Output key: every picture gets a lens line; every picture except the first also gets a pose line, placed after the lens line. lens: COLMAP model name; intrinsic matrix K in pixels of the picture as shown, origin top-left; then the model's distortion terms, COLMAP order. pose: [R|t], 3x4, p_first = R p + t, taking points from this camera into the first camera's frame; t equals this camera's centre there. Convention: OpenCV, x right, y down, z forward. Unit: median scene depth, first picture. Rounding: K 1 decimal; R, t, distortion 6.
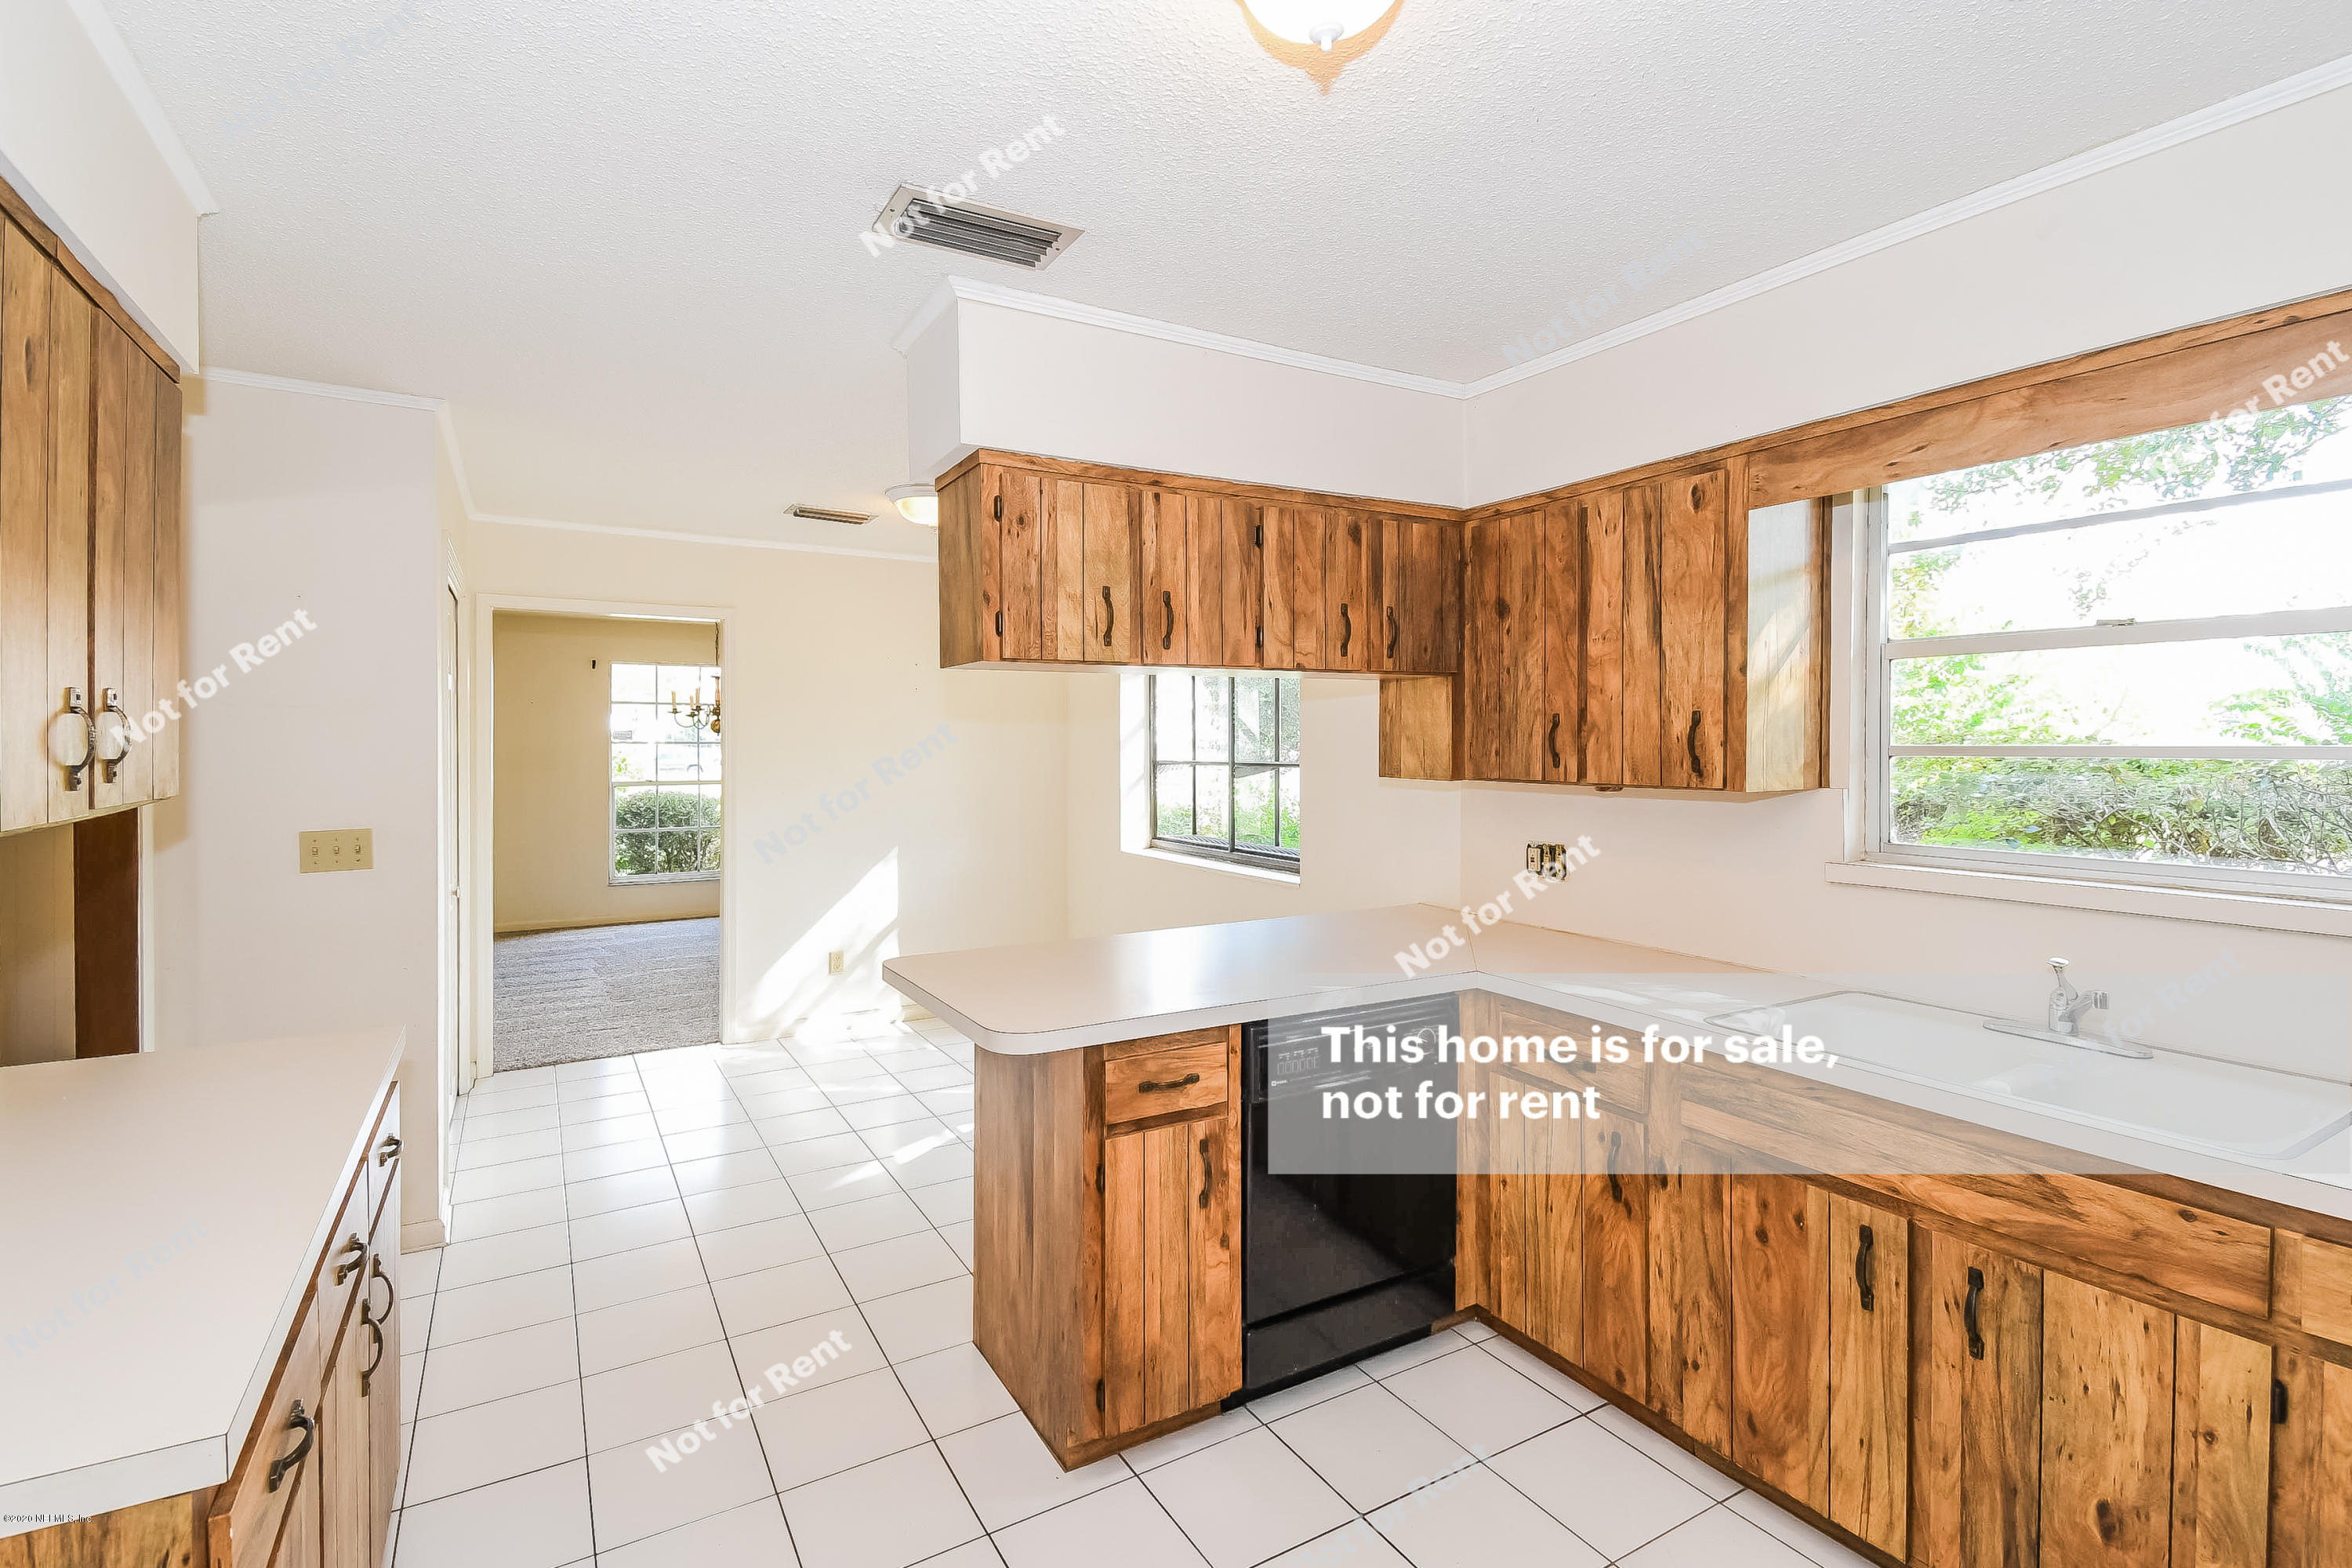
lens RADIAL K [[1066.9, 0, 1148.9], [0, 1066.9, 751.0], [0, 0, 1]] dist [0.000165, -0.003561]
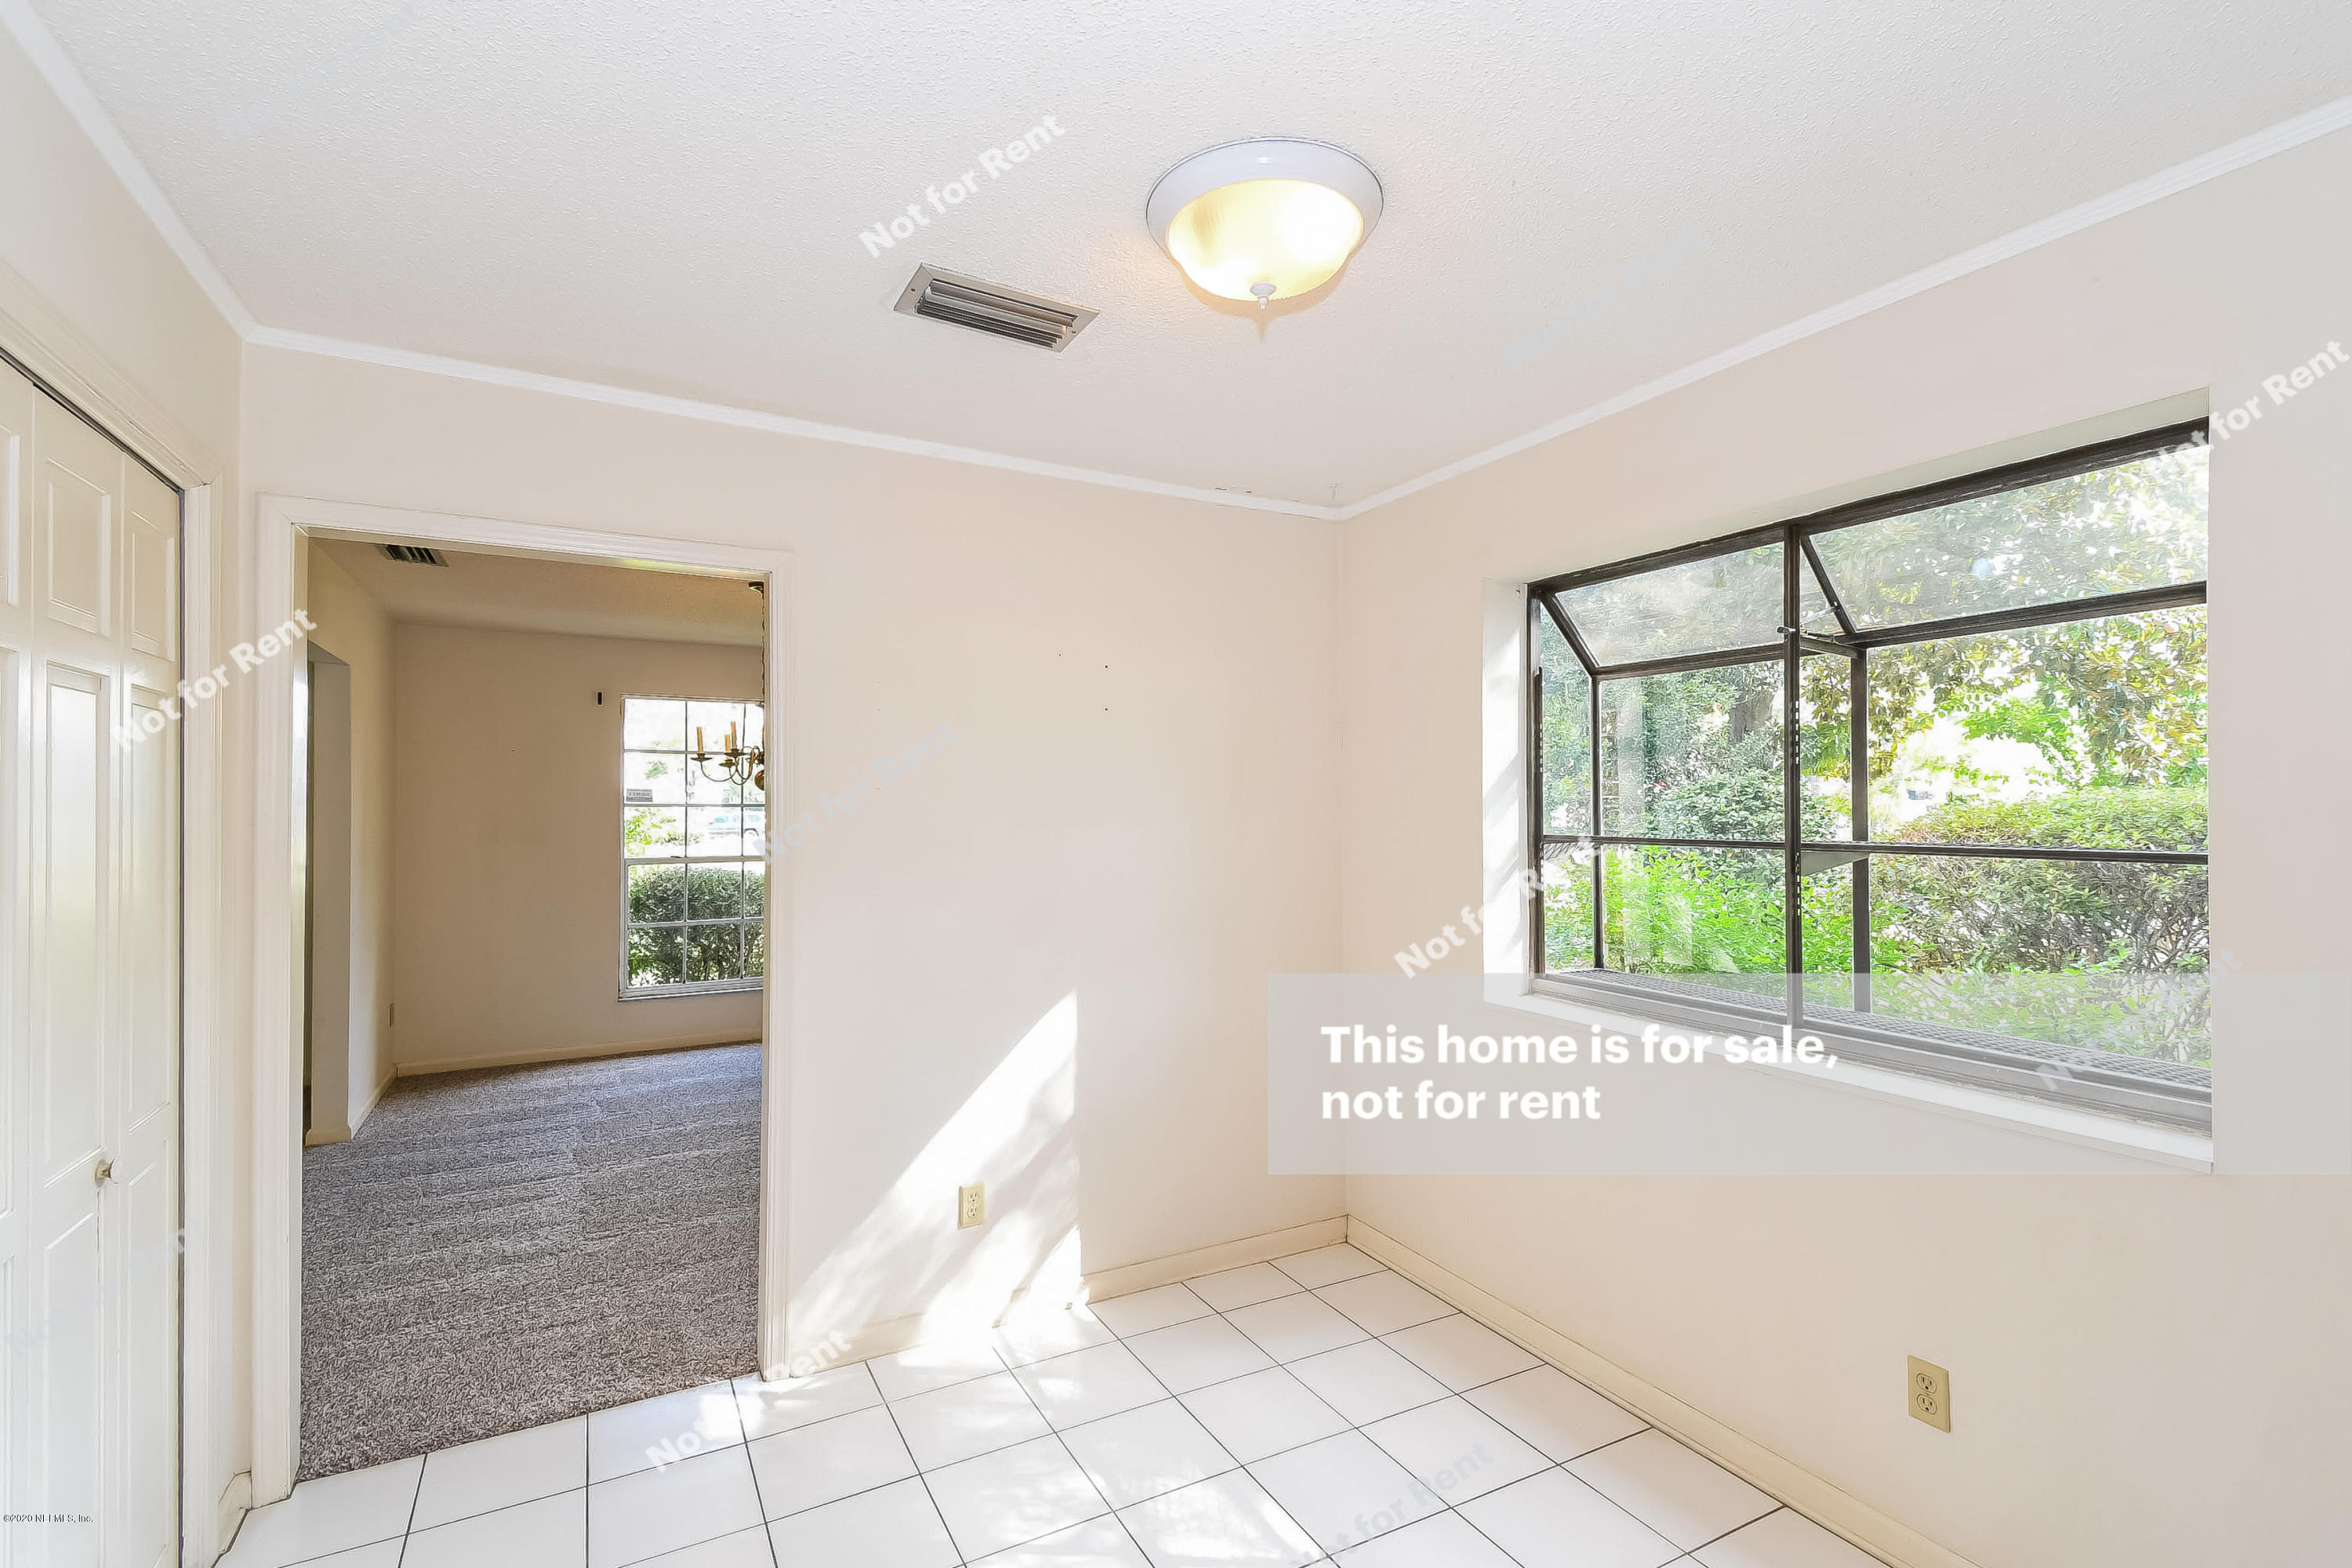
lens RADIAL K [[1066.9, 0, 1180.5], [0, 1066.9, 789.1], [0, 0, 1]] dist [0.000165, -0.003561]
pose [[0.999763, -0.002223, -0.021670, -0.116448], [0.001738, 0.999748, -0.022400, -0.002033], [0.021715, 0.022358, 0.999514, 0.303978]]
